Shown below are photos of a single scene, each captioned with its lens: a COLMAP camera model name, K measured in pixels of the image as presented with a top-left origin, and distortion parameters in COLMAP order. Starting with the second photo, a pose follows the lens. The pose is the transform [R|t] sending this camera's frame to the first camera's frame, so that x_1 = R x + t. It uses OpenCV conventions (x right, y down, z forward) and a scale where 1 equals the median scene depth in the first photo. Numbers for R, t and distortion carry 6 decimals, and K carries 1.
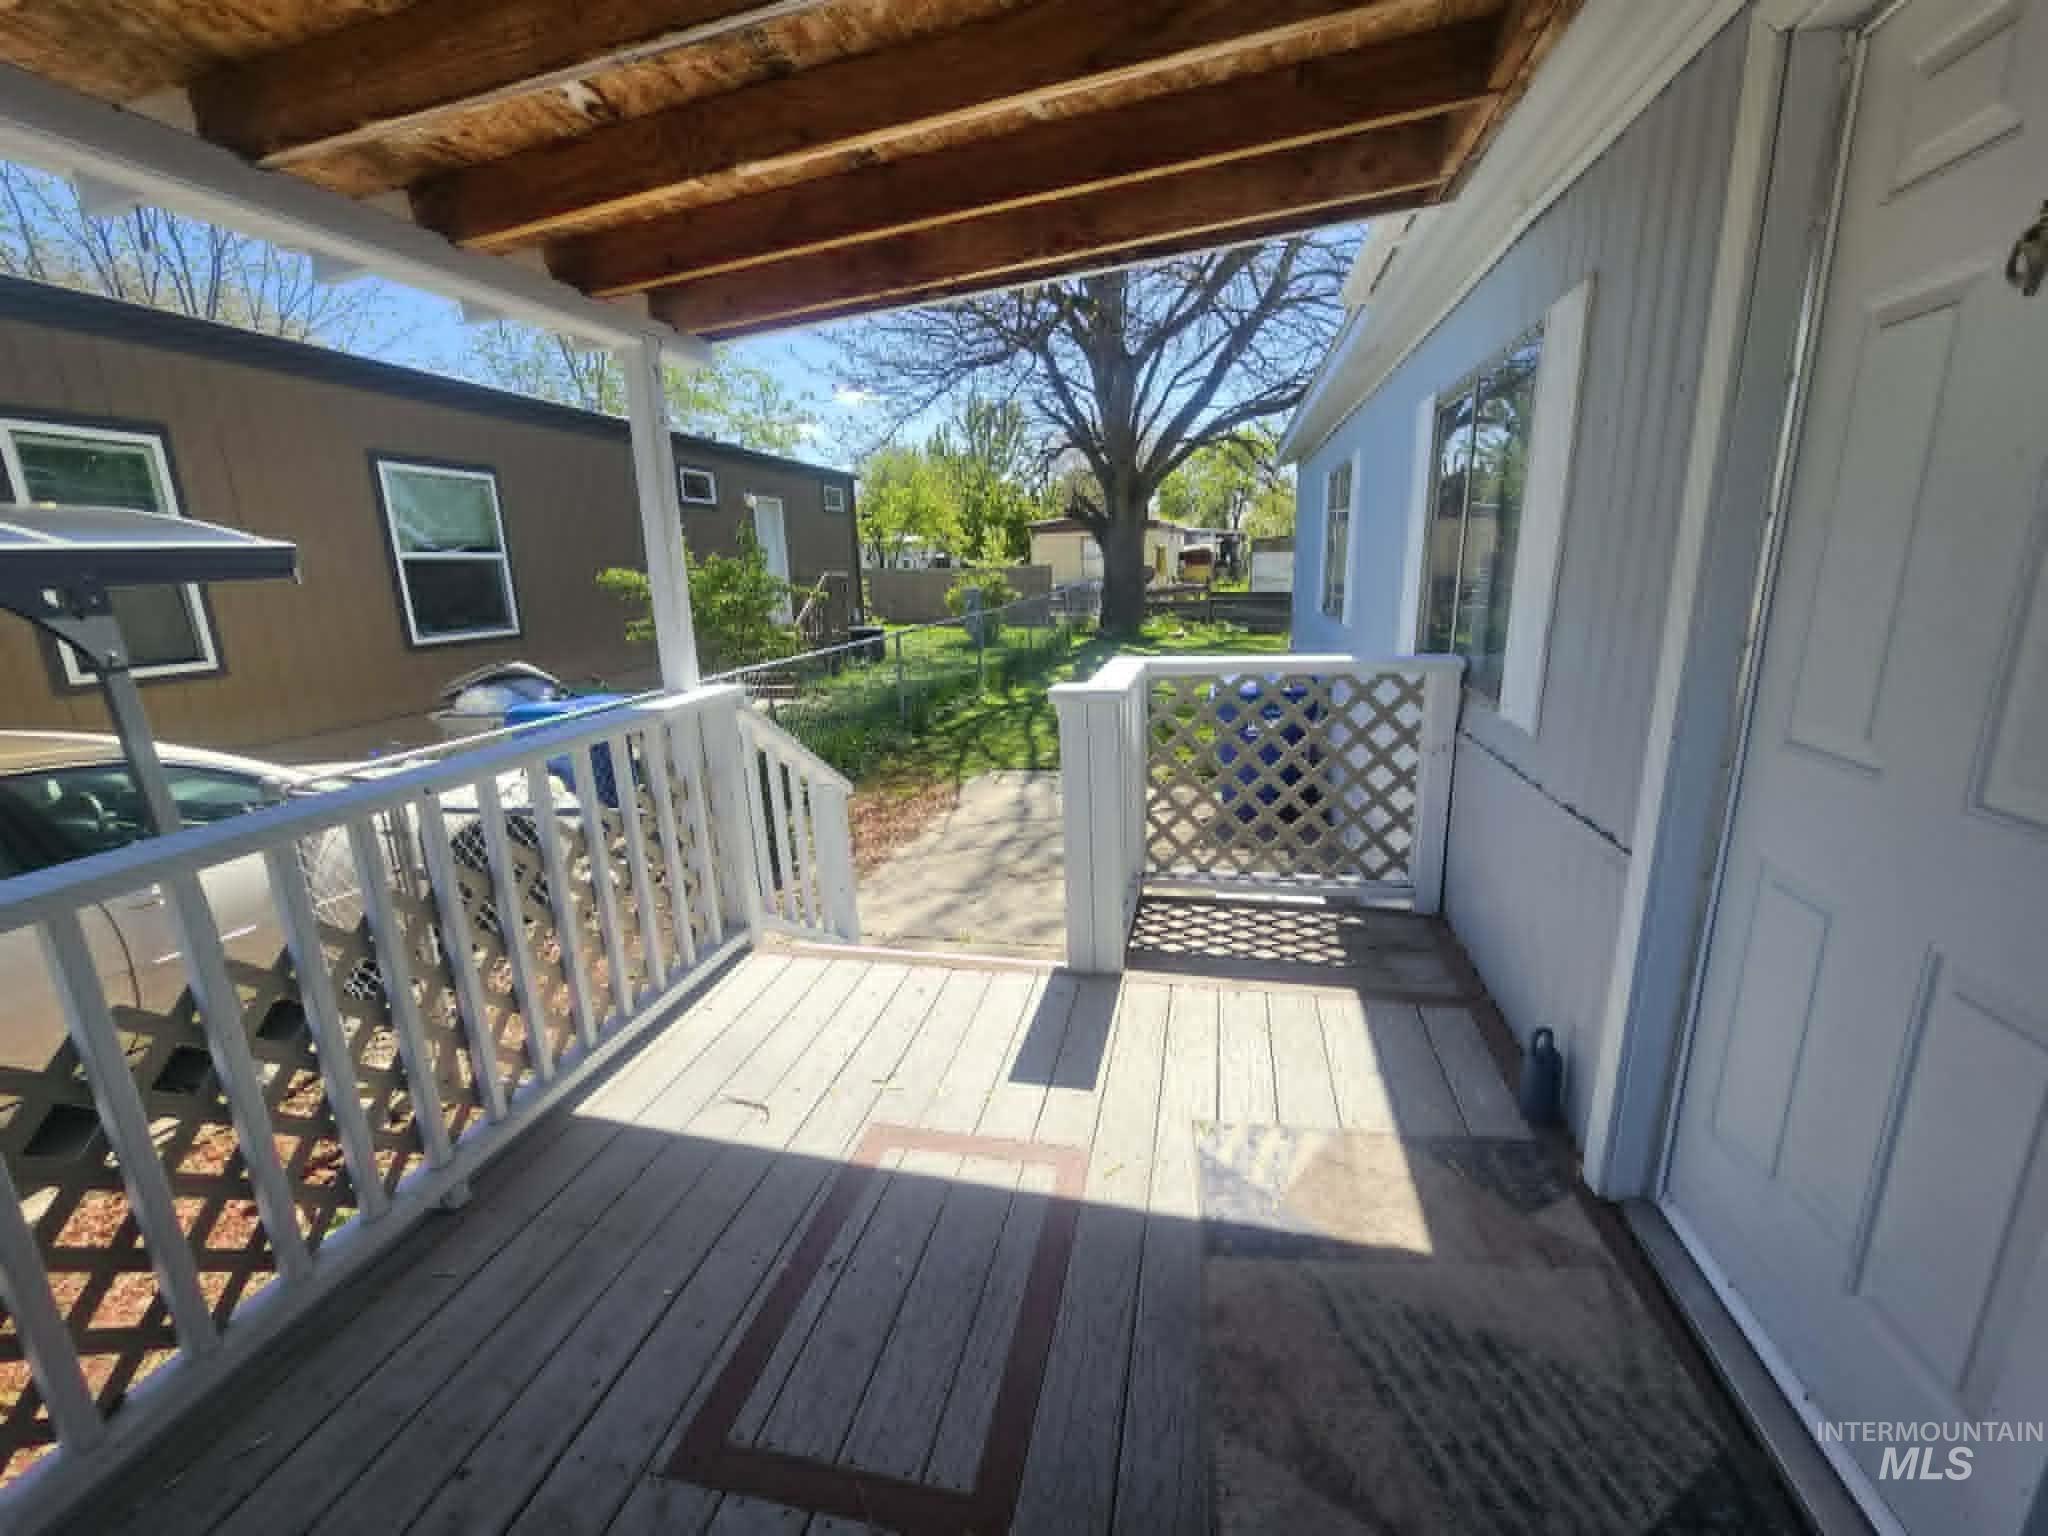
lens RADIAL K [[816.0, 0, 1011.8], [0, 816.0, 760.5], [0, 0, 1]] dist [-0.001894, -0.000482]
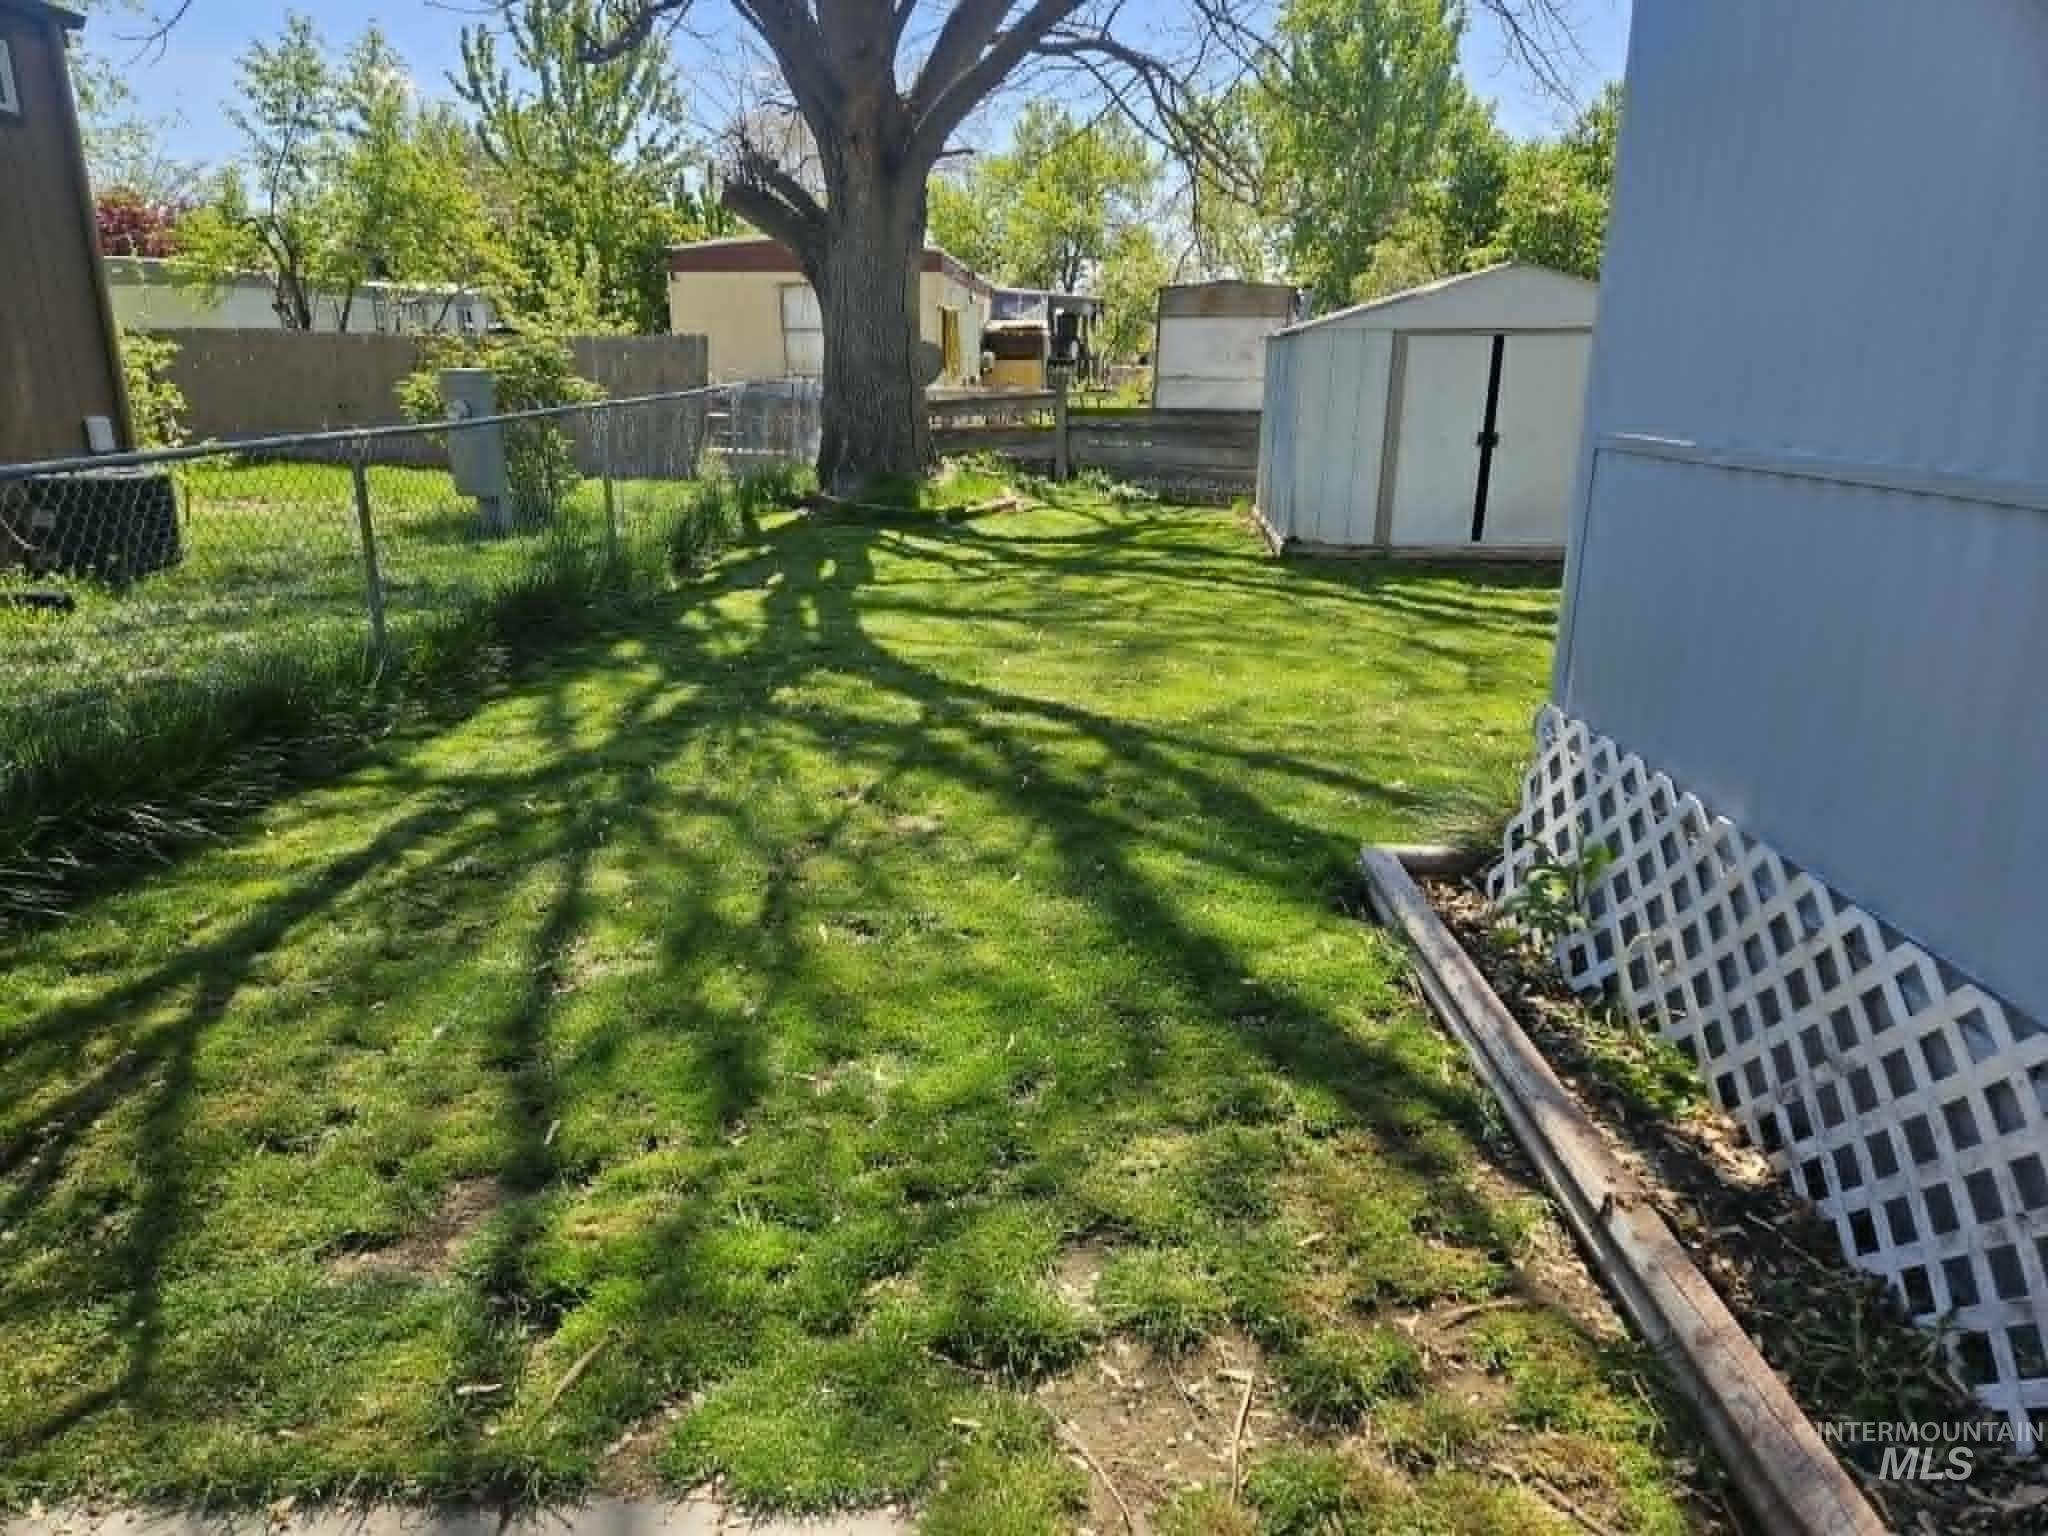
lens RADIAL K [[1449.6, 0, 1024.0], [0, 1449.6, 768.0], [0, 0, 1]] dist [0.006102, 0.005307]
pose [[0.972688, -0.026655, 0.230582, 0.026971], [0.017995, 0.999054, 0.039578, -0.034124], [-0.231419, -0.034348, 0.972248, 0.188420]]
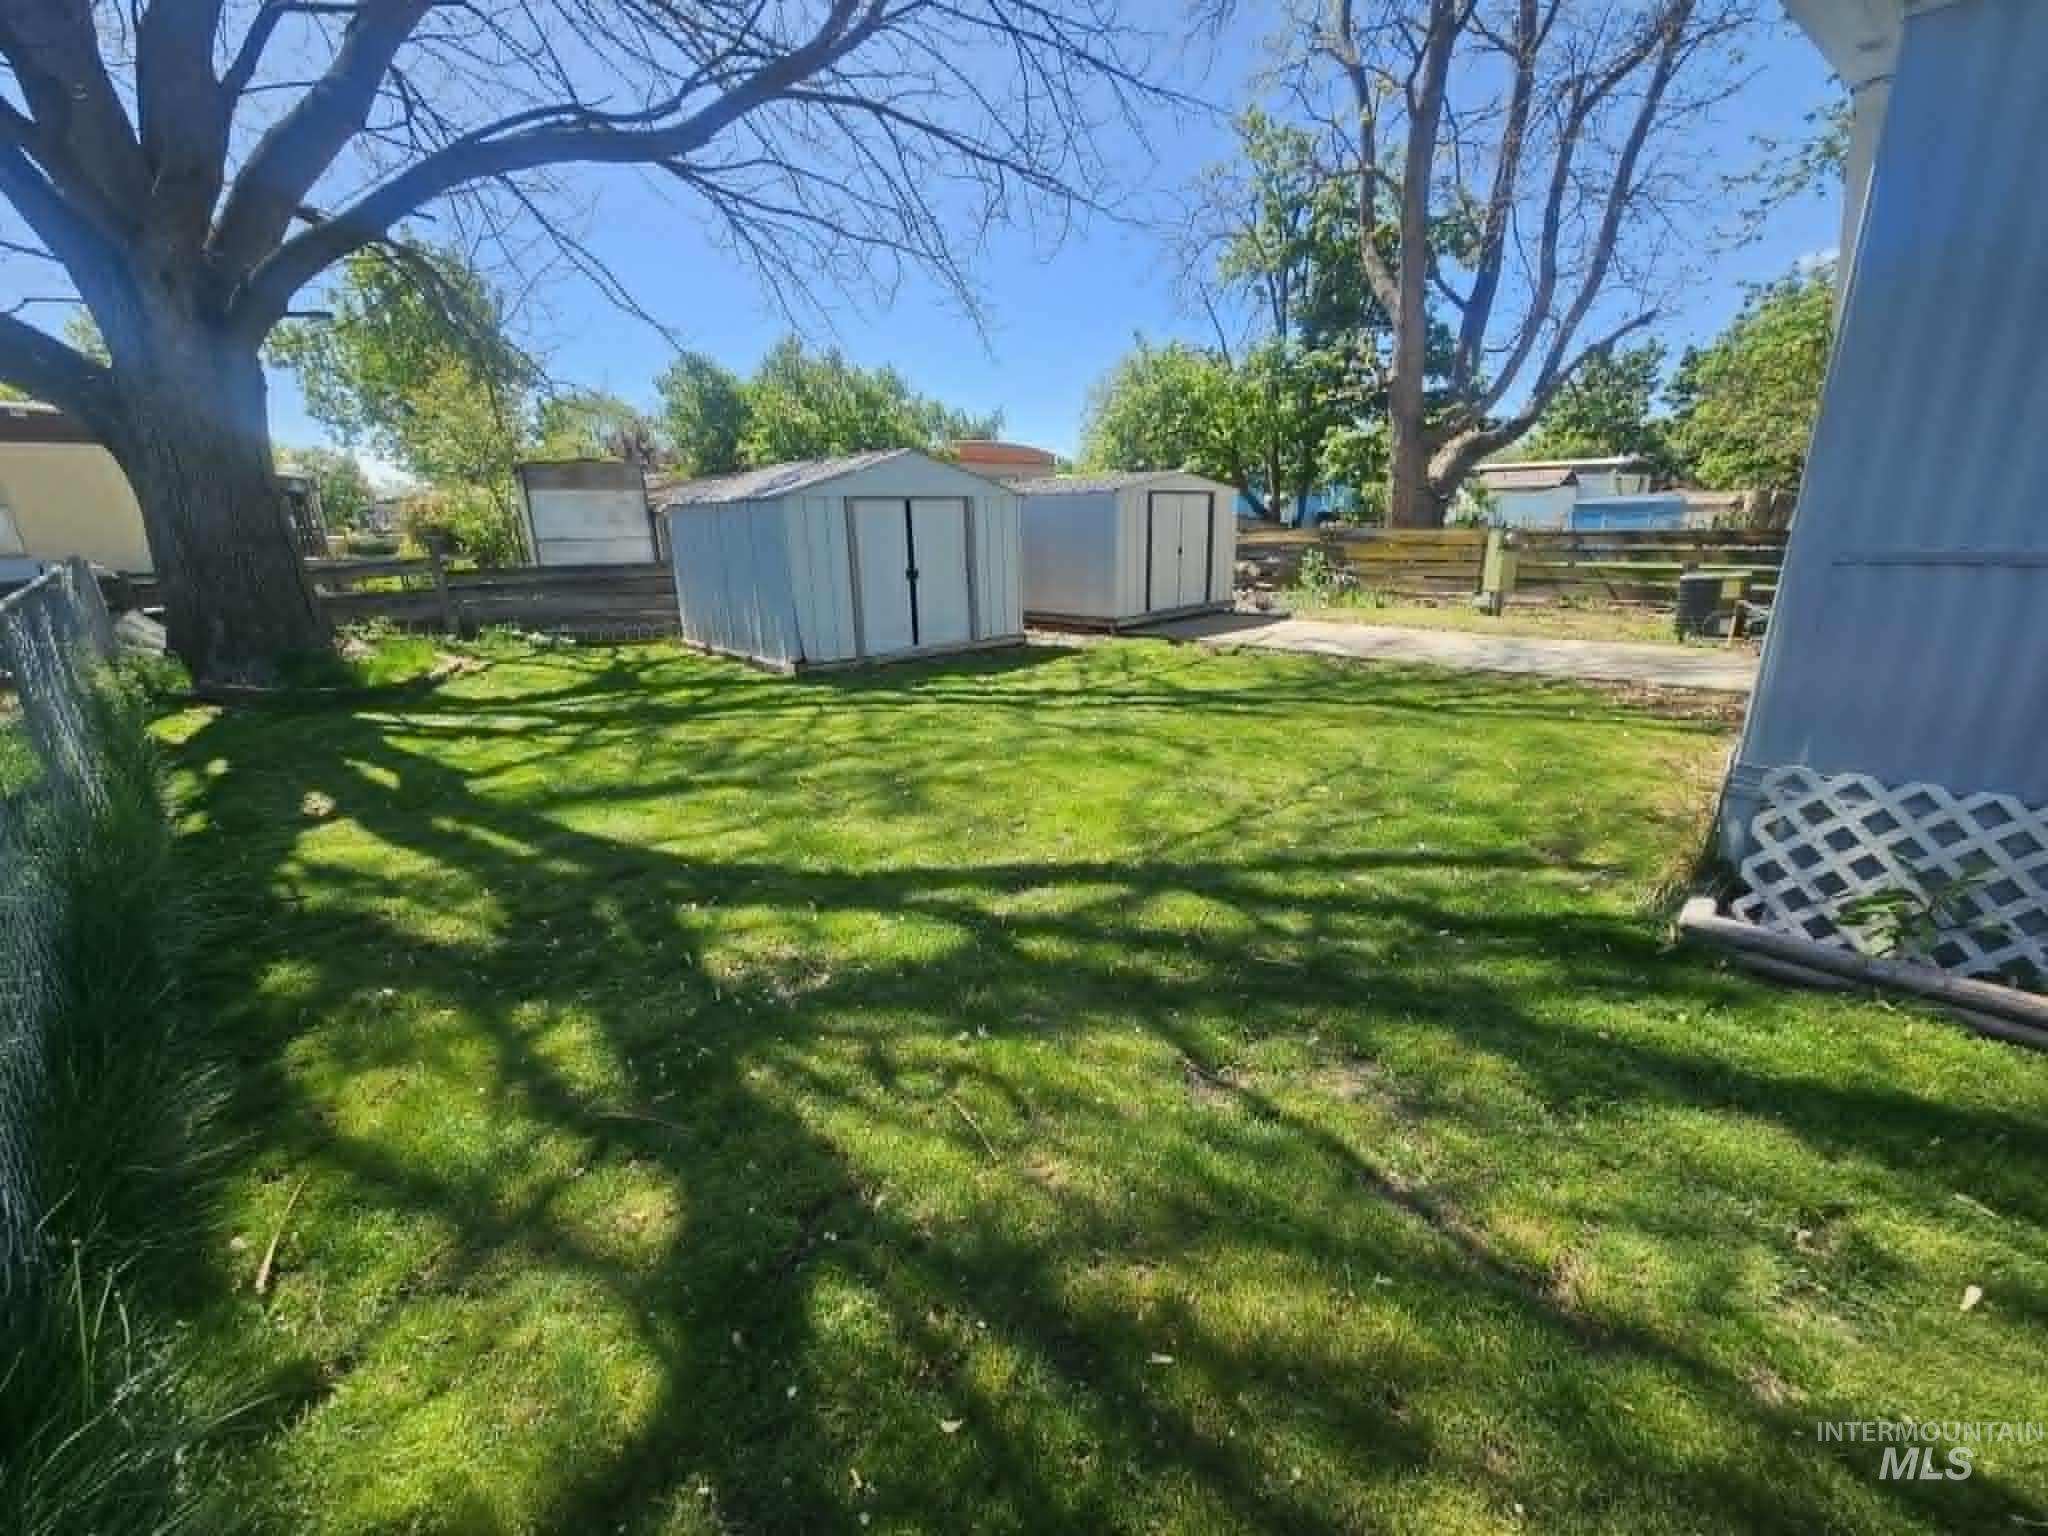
lens RADIAL K [[816.0, 0, 1011.8], [0, 816.0, 760.5], [0, 0, 1]] dist [-0.001894, -0.000482]
pose [[0.474759, -0.228035, 0.850061, -0.022611], [0.205410, 0.967887, 0.144921, -0.071653], [-0.855810, 0.105809, 0.506353, 0.352379]]
